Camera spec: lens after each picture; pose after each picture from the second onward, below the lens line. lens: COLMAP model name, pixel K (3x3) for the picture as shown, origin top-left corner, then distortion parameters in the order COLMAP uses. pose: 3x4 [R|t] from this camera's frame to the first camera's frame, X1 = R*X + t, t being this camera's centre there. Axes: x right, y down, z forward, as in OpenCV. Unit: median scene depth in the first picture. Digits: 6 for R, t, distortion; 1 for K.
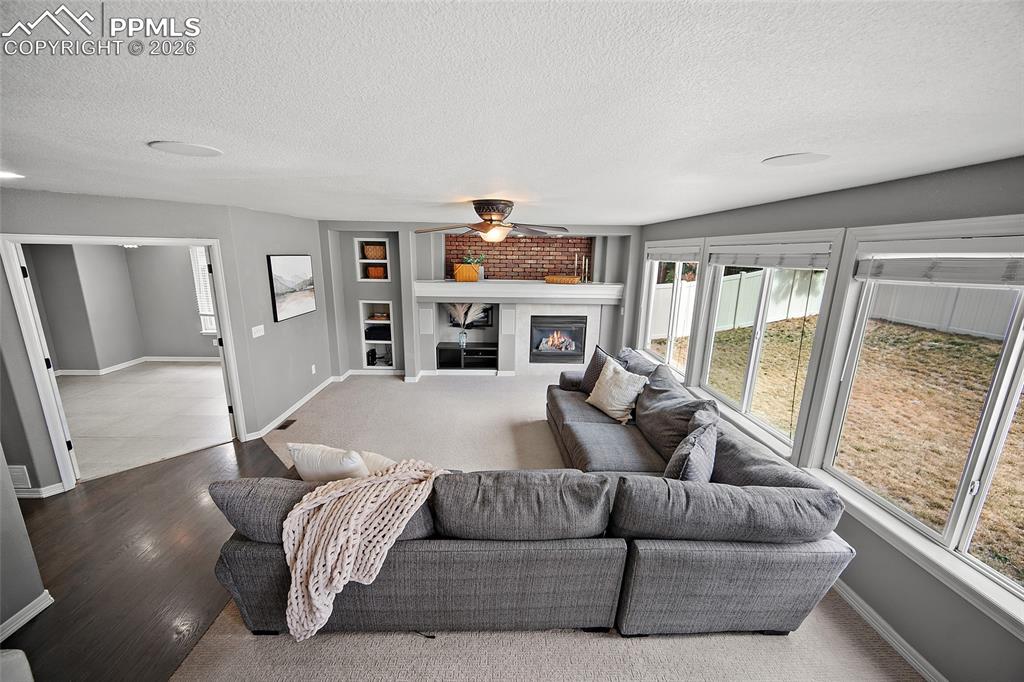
lens RADIAL K [[396.2, 0, 512.0], [0, 396.2, 341.0], [0, 0, 1]] dist [-0.001192, -0.000004]
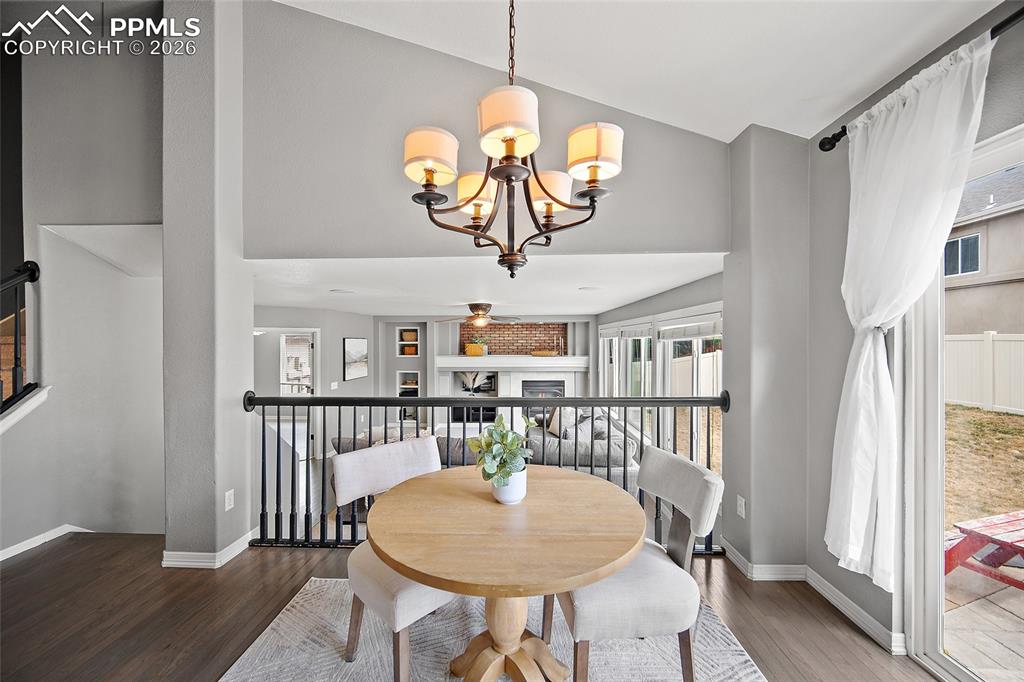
lens RADIAL K [[396.2, 0, 512.0], [0, 396.2, 341.0], [0, 0, 1]] dist [-0.001192, -0.000004]
pose [[0.998003, -0.016648, -0.060940, 0.099935], [0.003140, 0.976531, -0.215353, 0.094712], [0.063095, 0.214731, 0.974633, -0.339516]]
